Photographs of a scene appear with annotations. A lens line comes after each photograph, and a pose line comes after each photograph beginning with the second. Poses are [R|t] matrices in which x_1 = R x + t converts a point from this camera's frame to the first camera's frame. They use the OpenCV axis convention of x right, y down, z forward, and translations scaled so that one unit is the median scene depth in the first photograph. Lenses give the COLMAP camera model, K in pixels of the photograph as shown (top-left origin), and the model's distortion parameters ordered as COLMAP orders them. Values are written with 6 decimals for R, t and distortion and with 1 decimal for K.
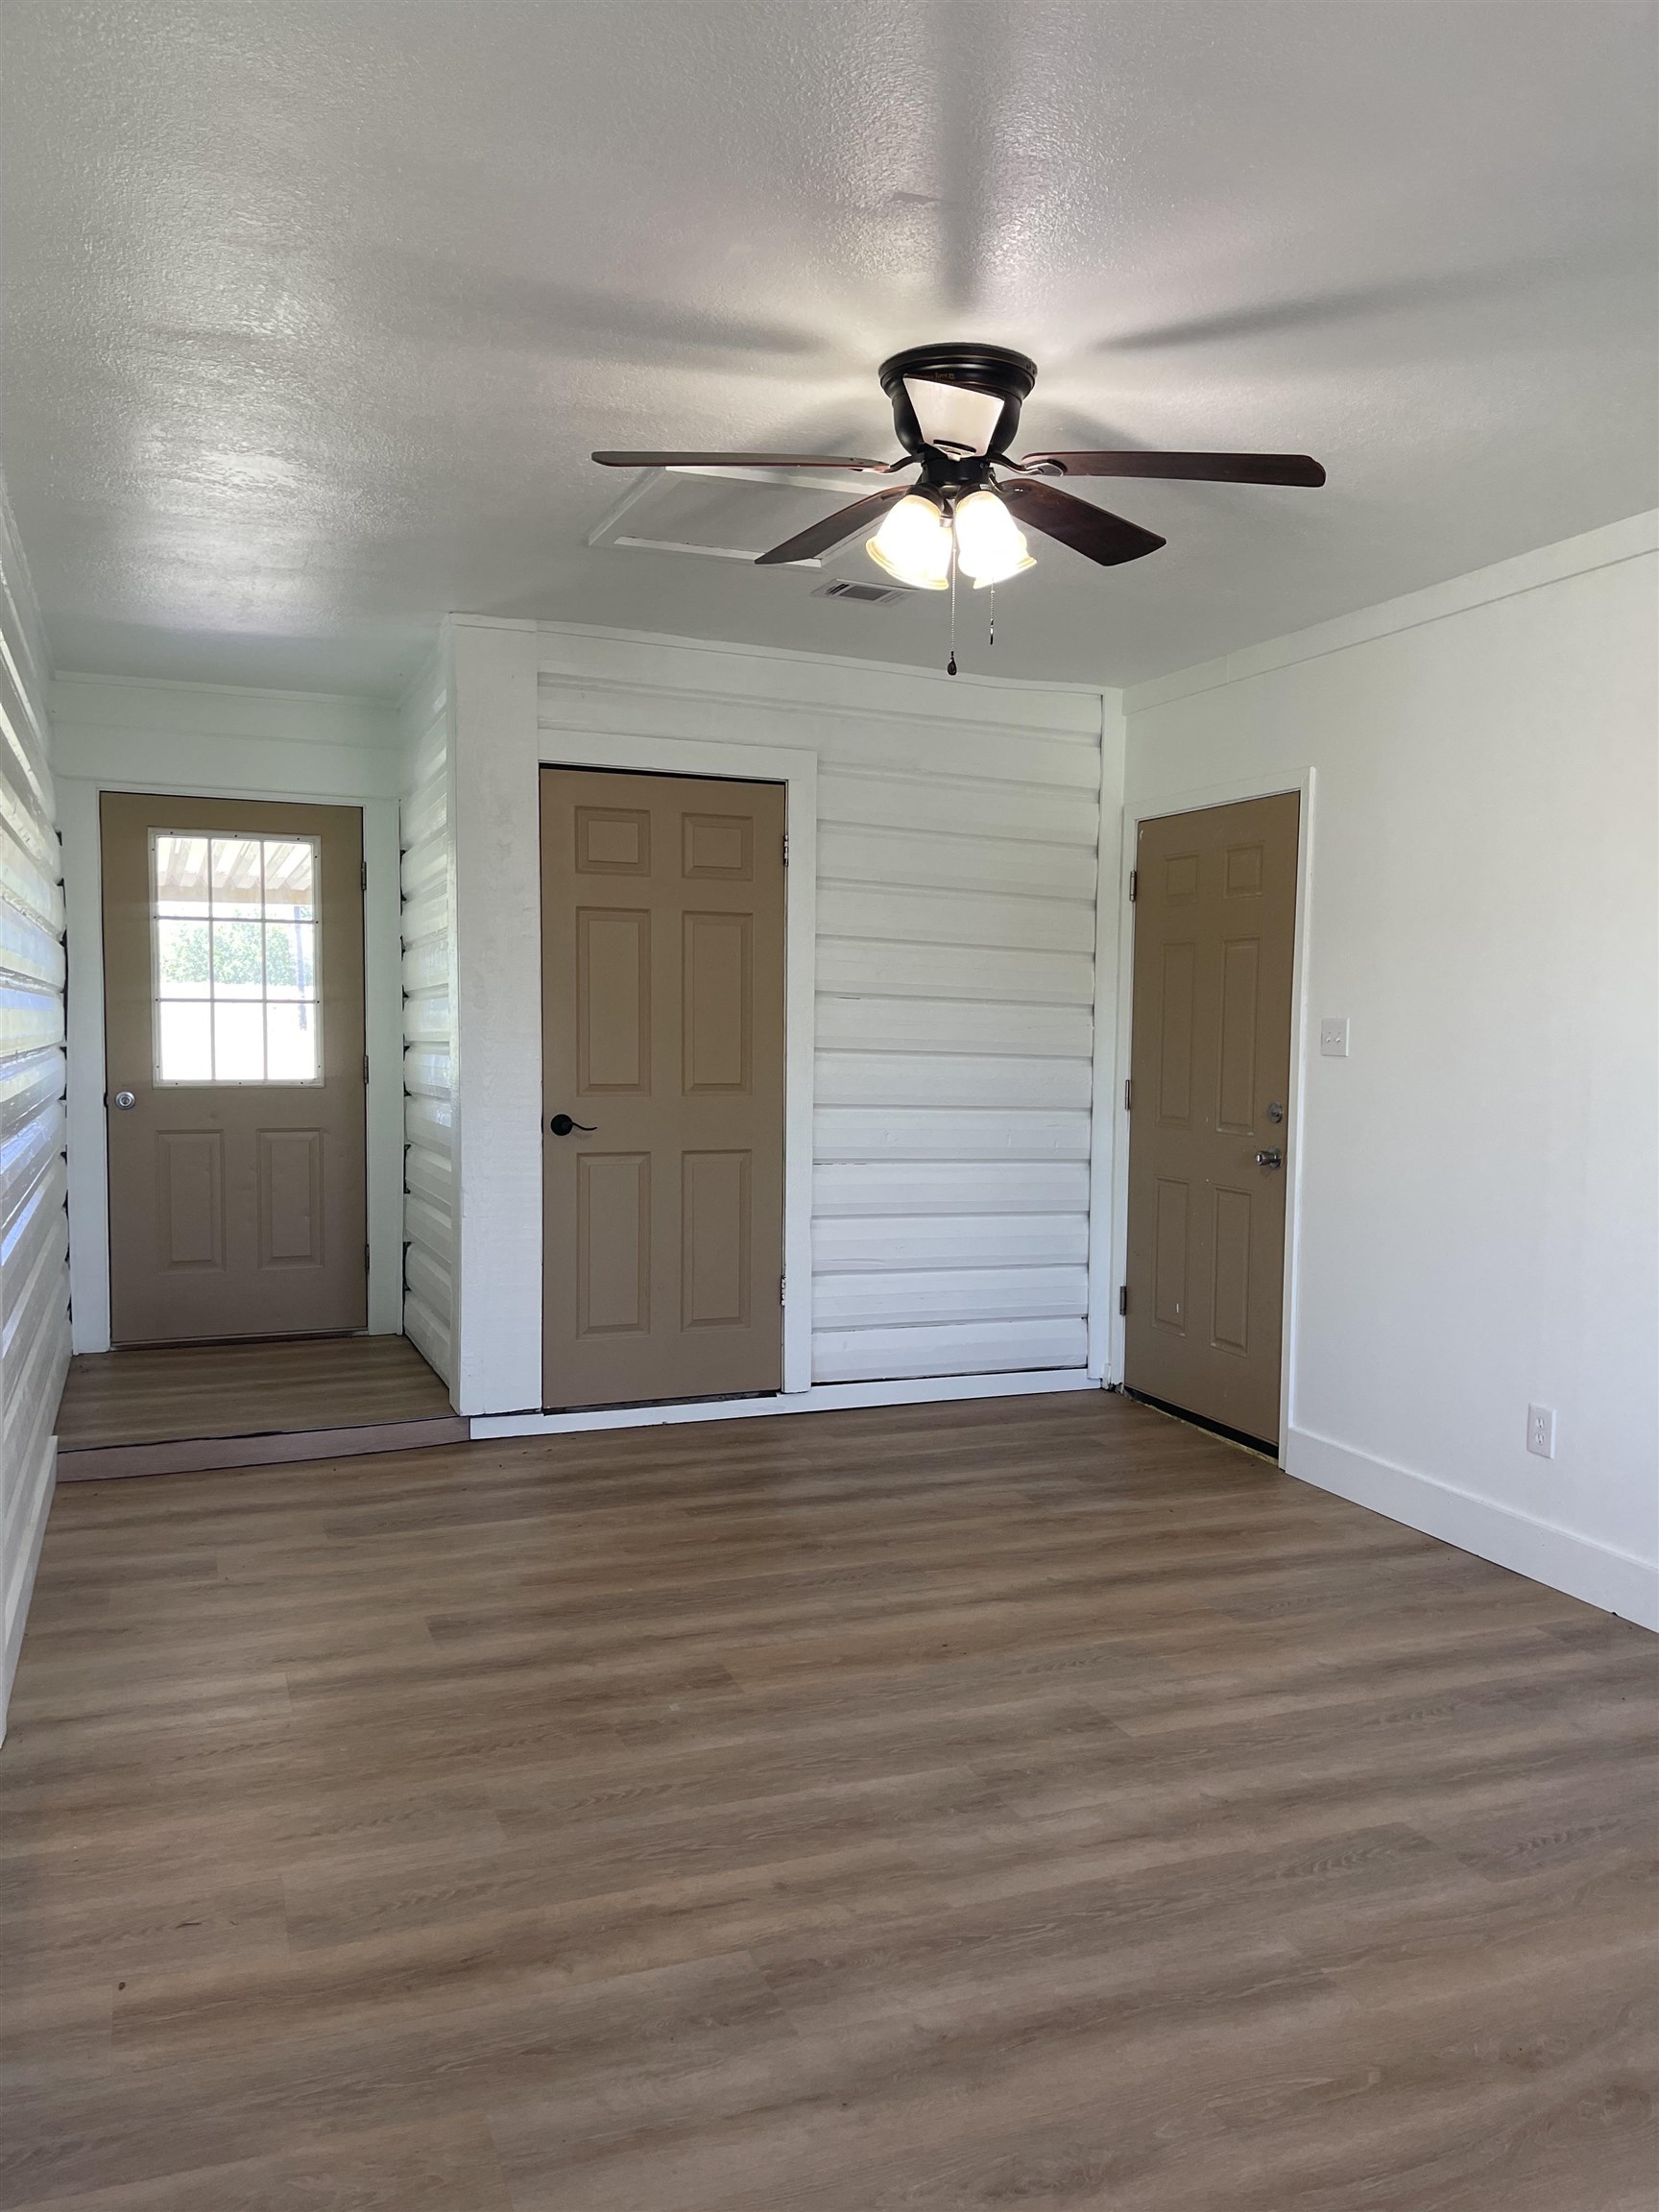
lens RADIAL K [[1661.6, 0, 818.3], [0, 1661.6, 1111.9], [0, 0, 1]] dist [0.064344, -0.086286]
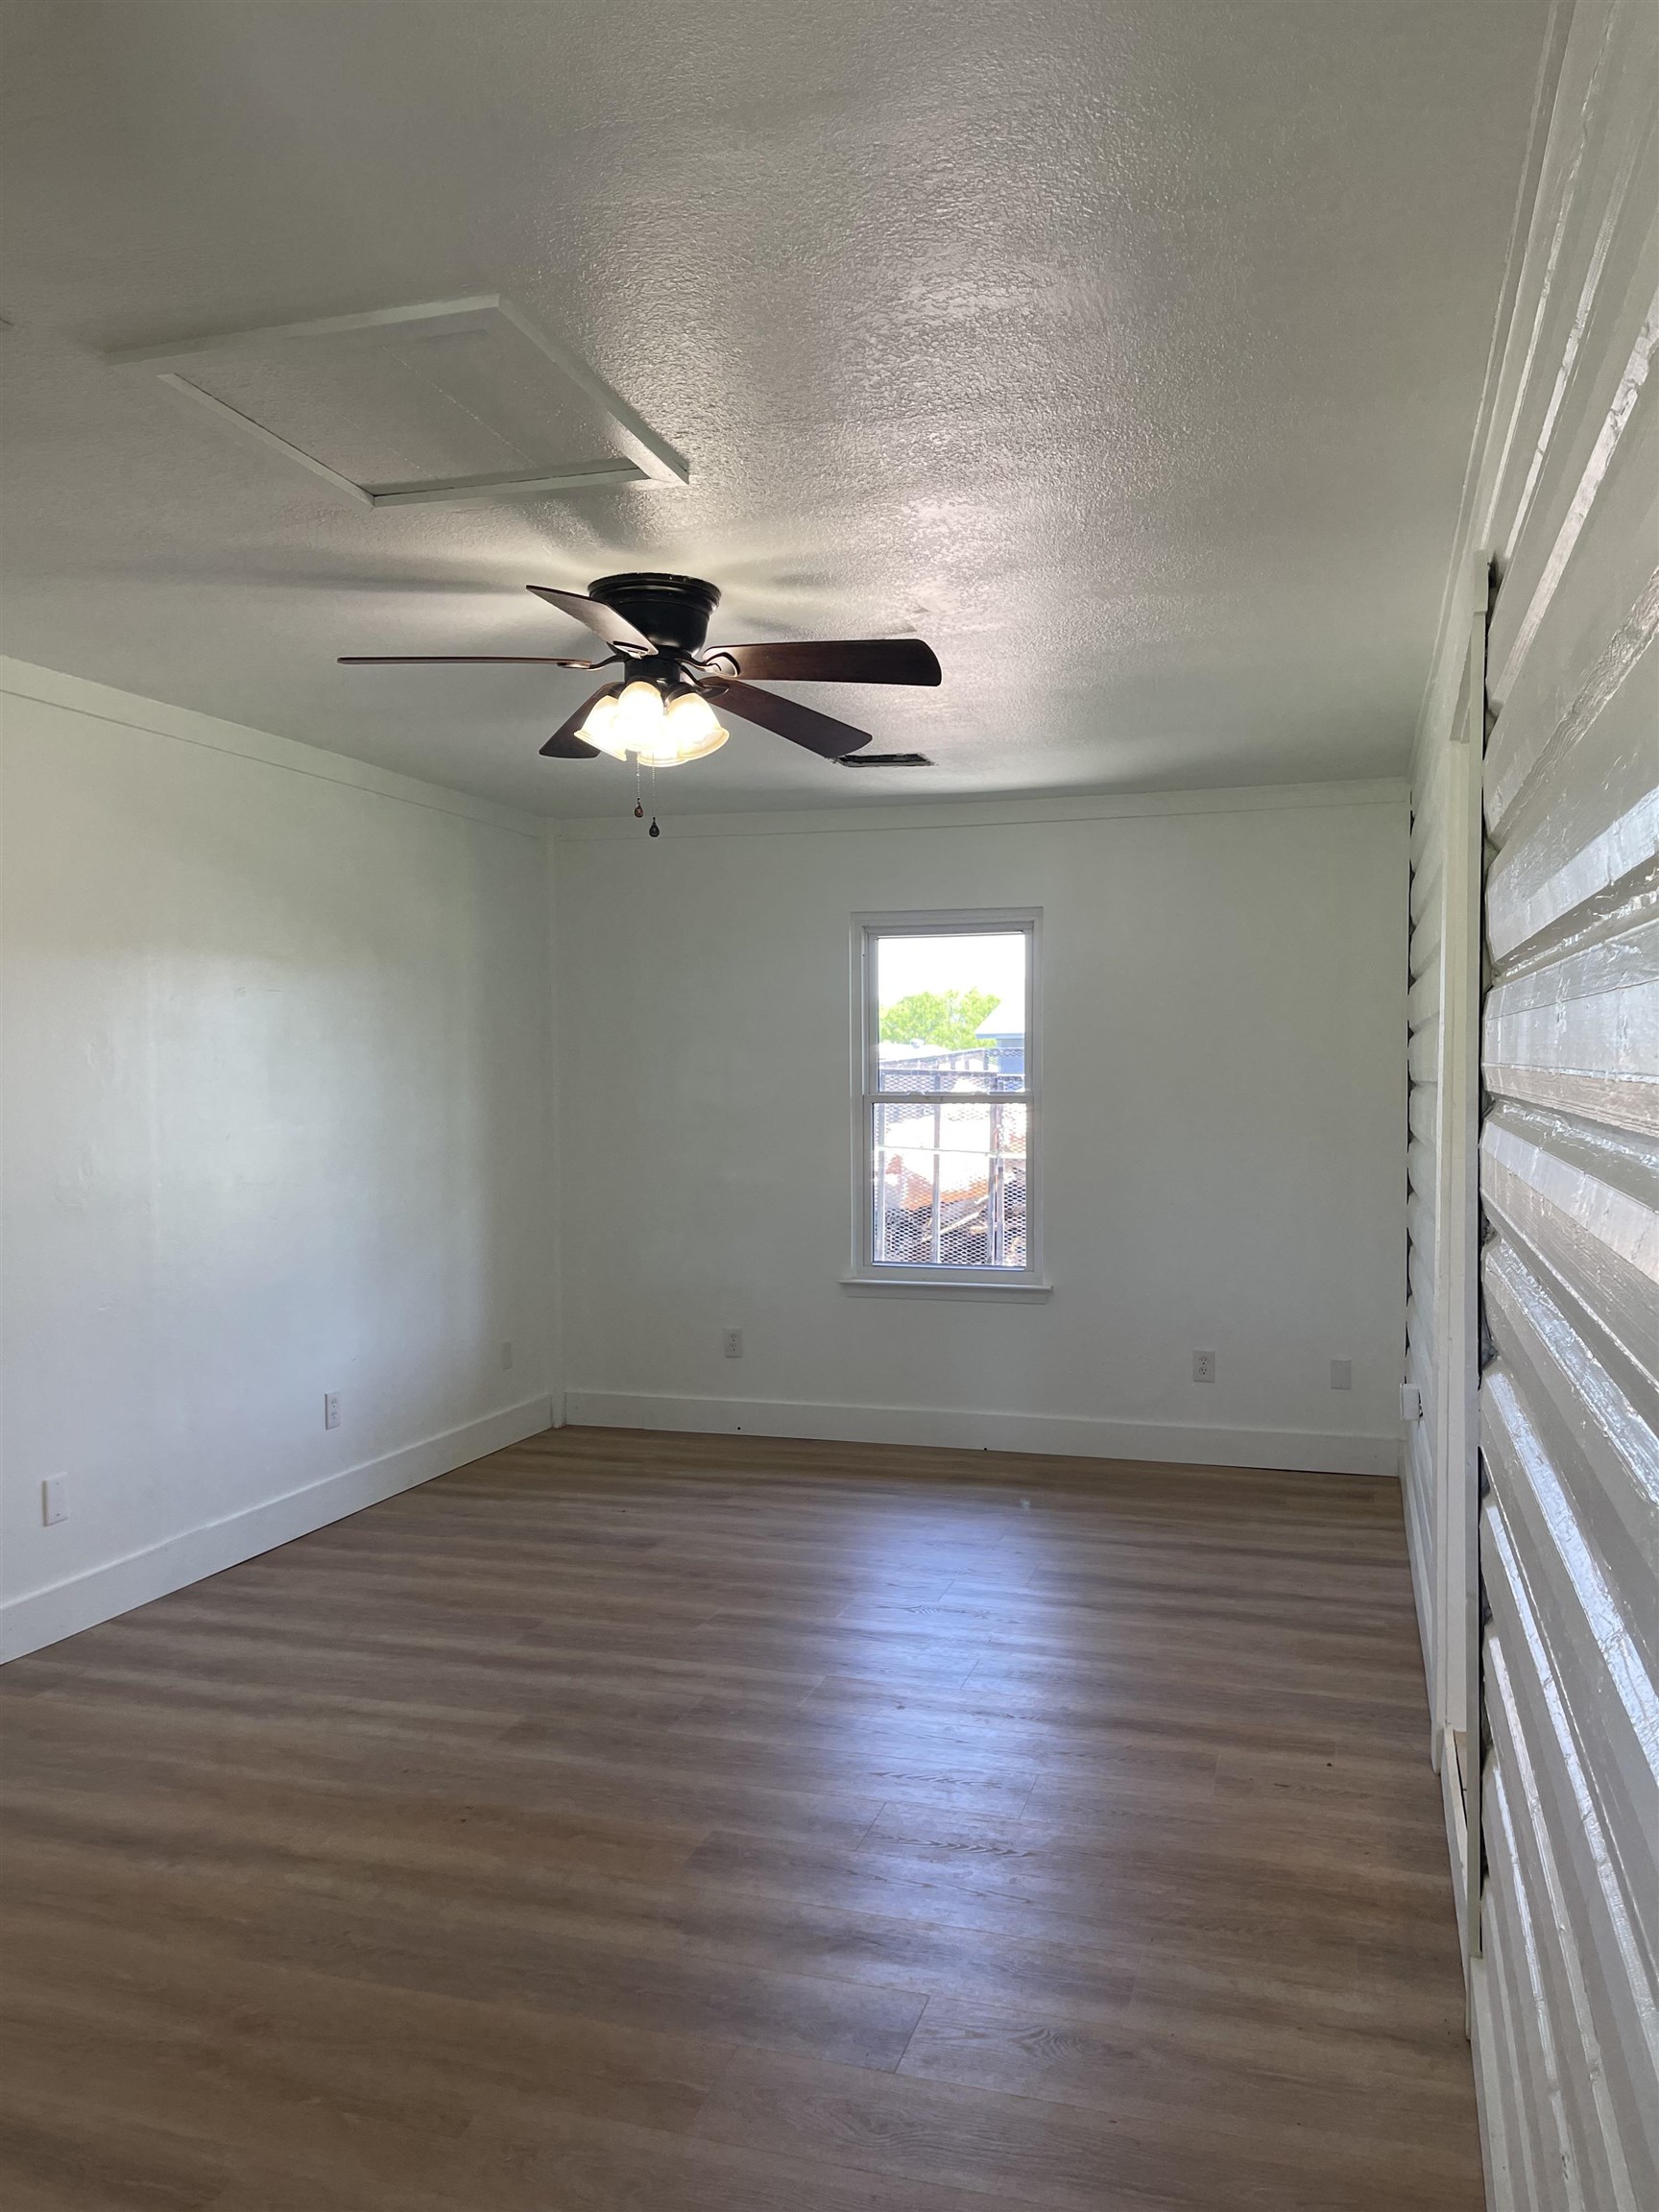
lens RADIAL K [[1661.6, 0, 818.3], [0, 1661.6, 1111.9], [0, 0, 1]] dist [0.064344, -0.086286]
pose [[-0.778326, -0.024195, 0.627394, -0.693630], [0.029560, 0.996737, 0.075109, -0.139304], [-0.627164, 0.077005, -0.775071, 1.692388]]
